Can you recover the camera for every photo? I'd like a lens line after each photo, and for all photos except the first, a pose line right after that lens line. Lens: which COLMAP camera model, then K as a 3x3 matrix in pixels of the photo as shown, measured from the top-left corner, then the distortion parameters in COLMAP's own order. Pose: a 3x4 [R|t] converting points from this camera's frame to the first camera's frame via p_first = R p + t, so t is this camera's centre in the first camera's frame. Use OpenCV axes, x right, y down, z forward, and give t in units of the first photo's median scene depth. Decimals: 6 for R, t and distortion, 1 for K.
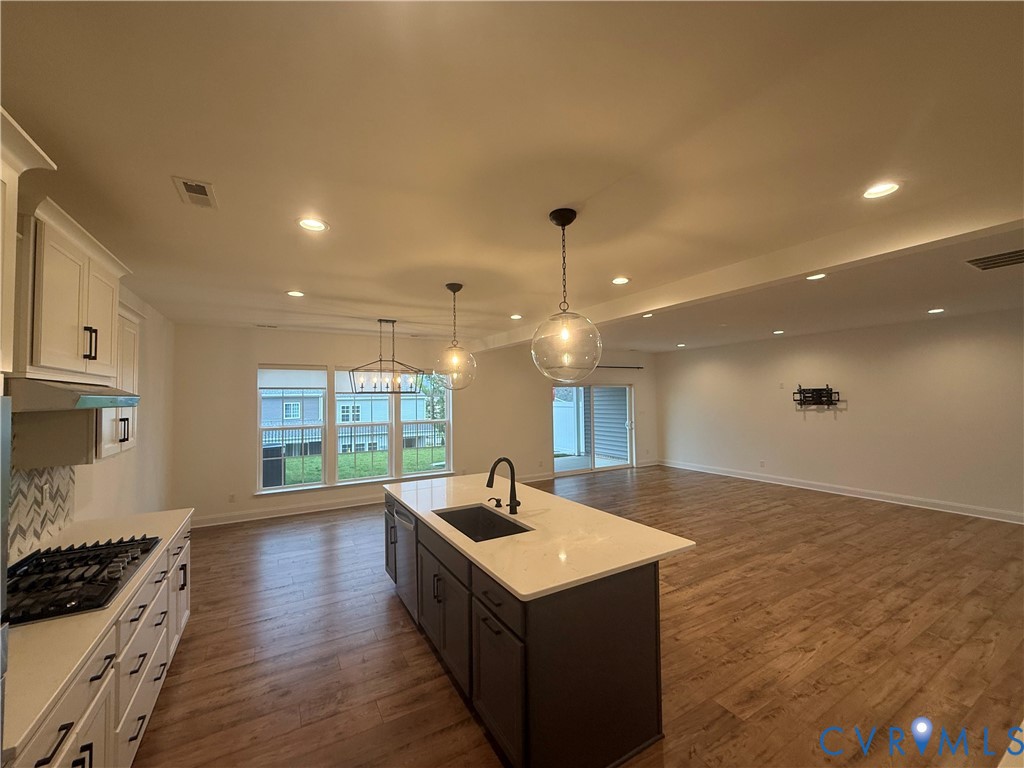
lens RADIAL K [[409.1, 0, 509.2], [0, 409.1, 384.5], [0, 0, 1]] dist [-0.000473, 0.000115]
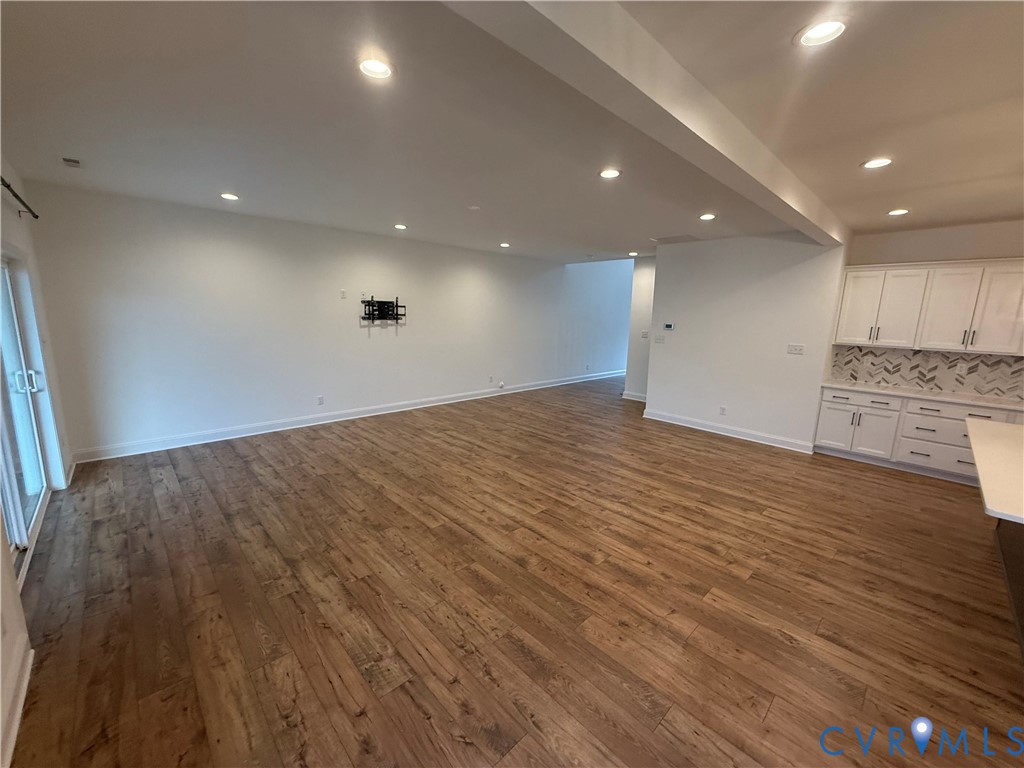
lens RADIAL K [[409.1, 0, 509.2], [0, 409.1, 384.5], [0, 0, 1]] dist [-0.000473, 0.000115]
pose [[-0.235528, -0.164466, 0.957850, -0.355565], [-0.053438, 0.986278, 0.156207, 0.068043], [-0.970397, -0.014394, -0.241084, 1.823437]]
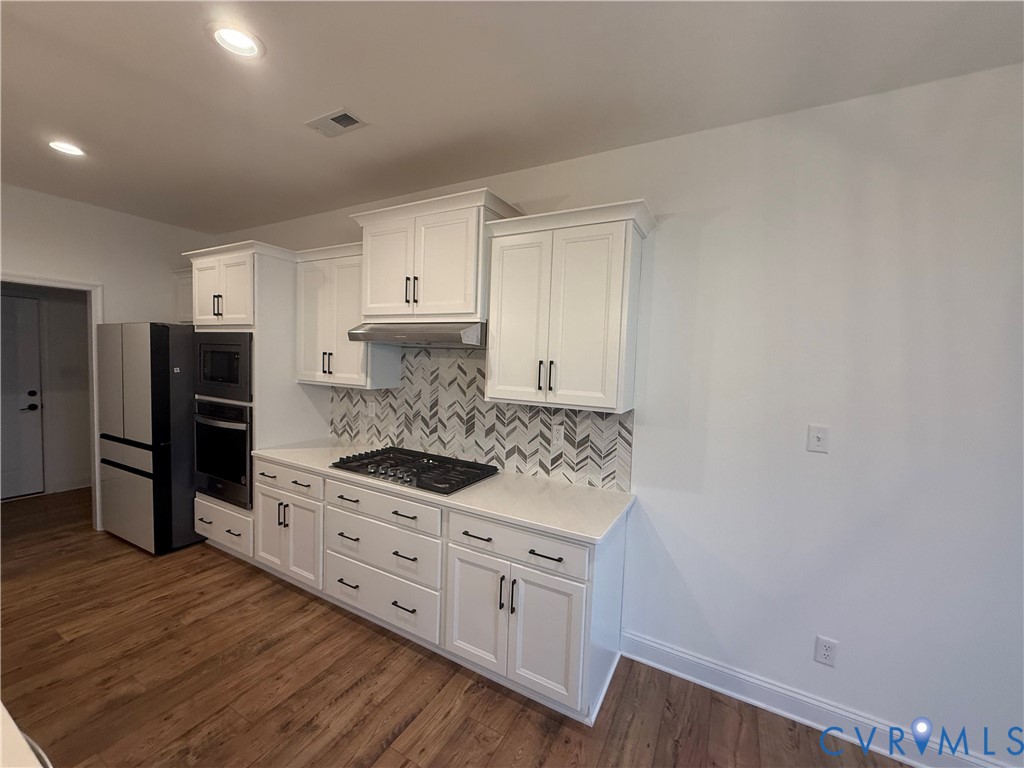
lens RADIAL K [[409.1, 0, 509.2], [0, 409.1, 384.5], [0, 0, 1]] dist [-0.000473, 0.000115]
pose [[-0.856684, 0.012102, -0.515700, -0.332861], [-0.010646, 0.999097, 0.041130, 0.067935], [0.515732, 0.040726, -0.855781, 1.156813]]
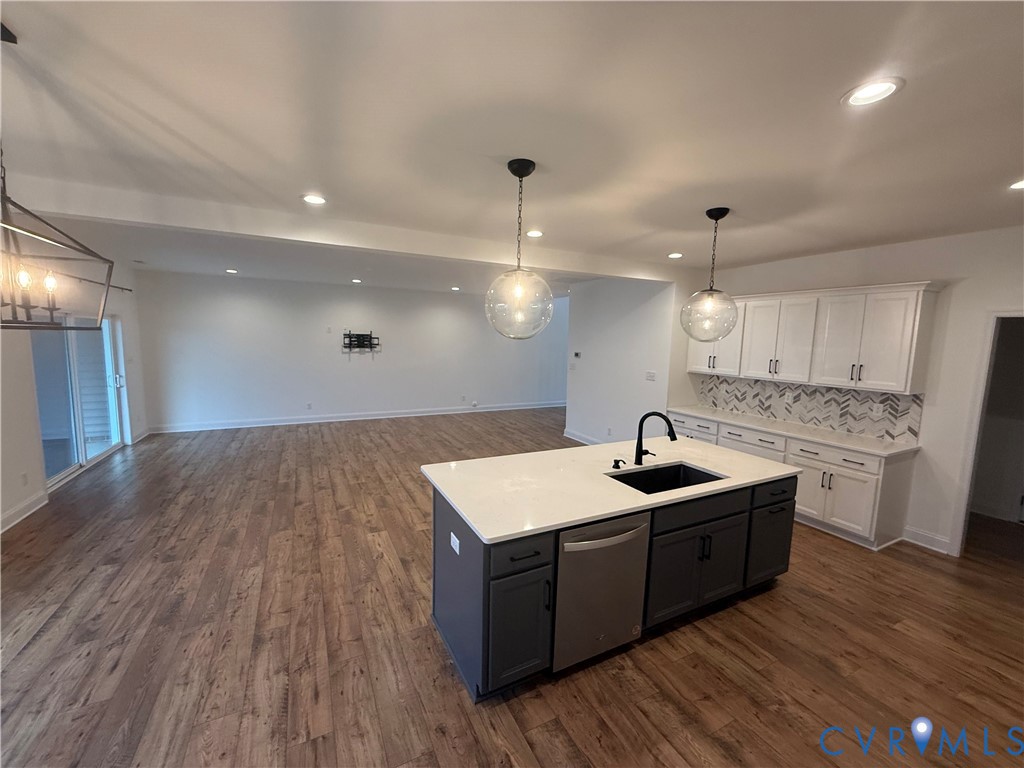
lens RADIAL K [[409.1, 0, 509.2], [0, 409.1, 384.5], [0, 0, 1]] dist [-0.000473, 0.000115]
pose [[0.053378, -0.099376, 0.993617, -0.779819], [-0.055243, 0.993218, 0.102304, 0.019507], [-0.997045, -0.060351, 0.047526, 0.984710]]
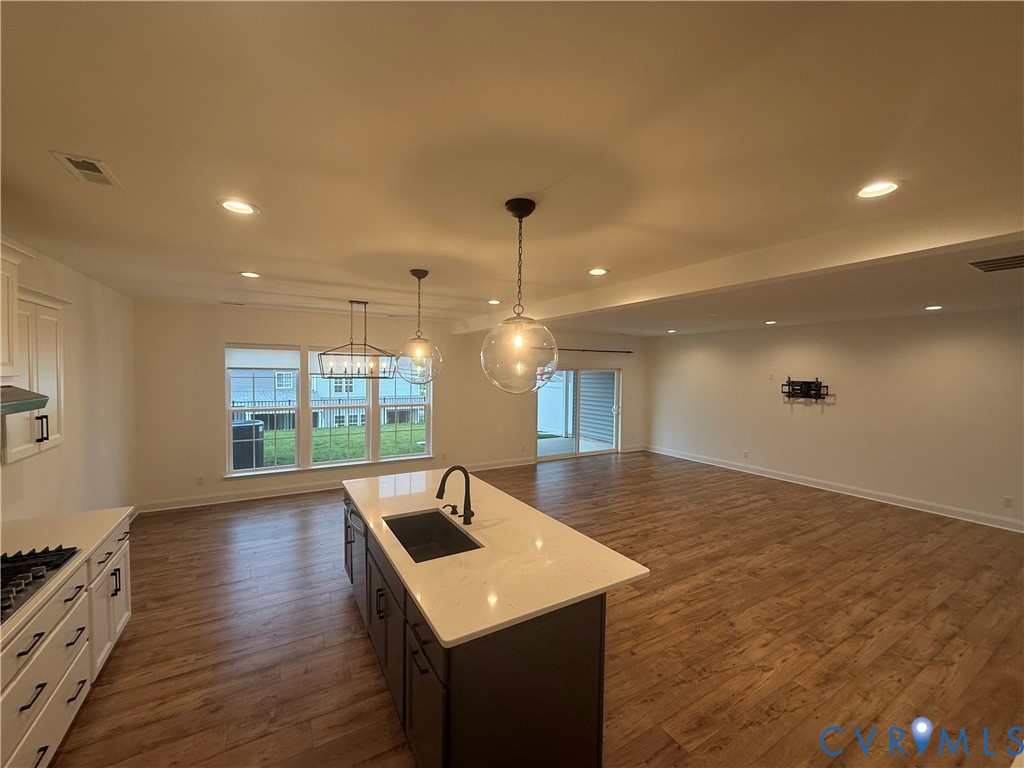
lens RADIAL K [[409.1, 0, 509.2], [0, 409.1, 384.5], [0, 0, 1]] dist [-0.000473, 0.000115]
pose [[0.999631, 0.025931, 0.008114, 0.069567], [-0.026409, 0.997495, 0.065629, -0.053527], [-0.006392, -0.065819, 0.997811, 0.057882]]
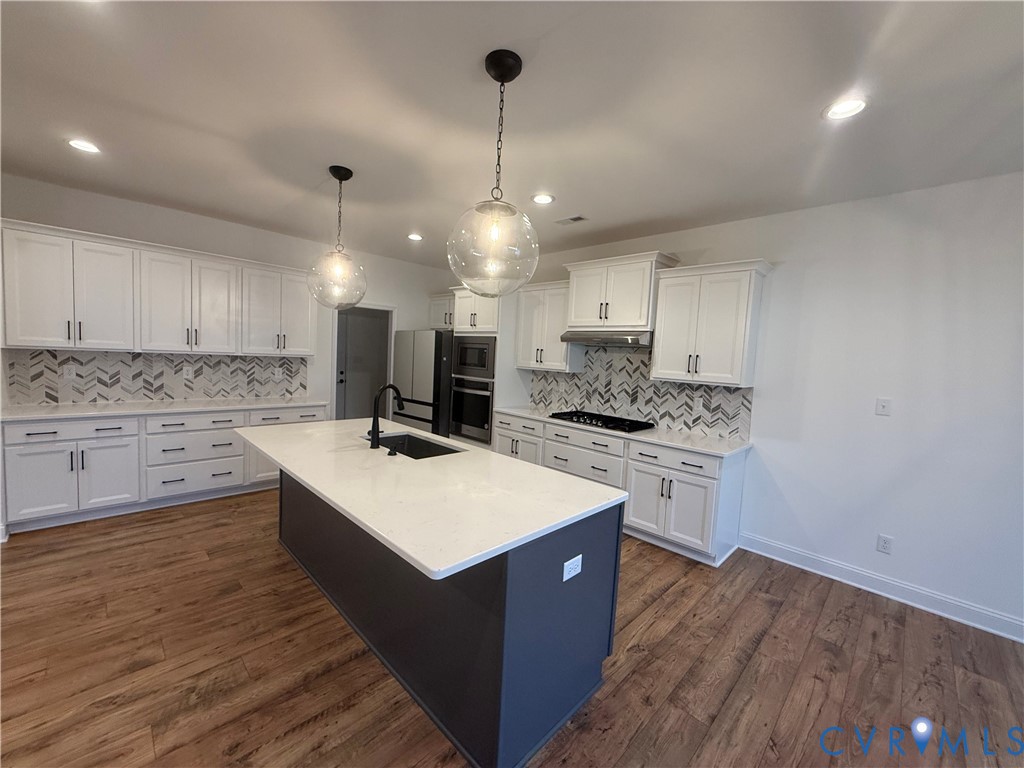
lens RADIAL K [[409.1, 0, 509.2], [0, 409.1, 384.5], [0, 0, 1]] dist [-0.000473, 0.000115]
pose [[-0.964999, -0.017824, -0.261648, -0.028008], [-0.031767, 0.998286, 0.049155, 0.092187], [0.260323, 0.055746, -0.963911, 1.481717]]
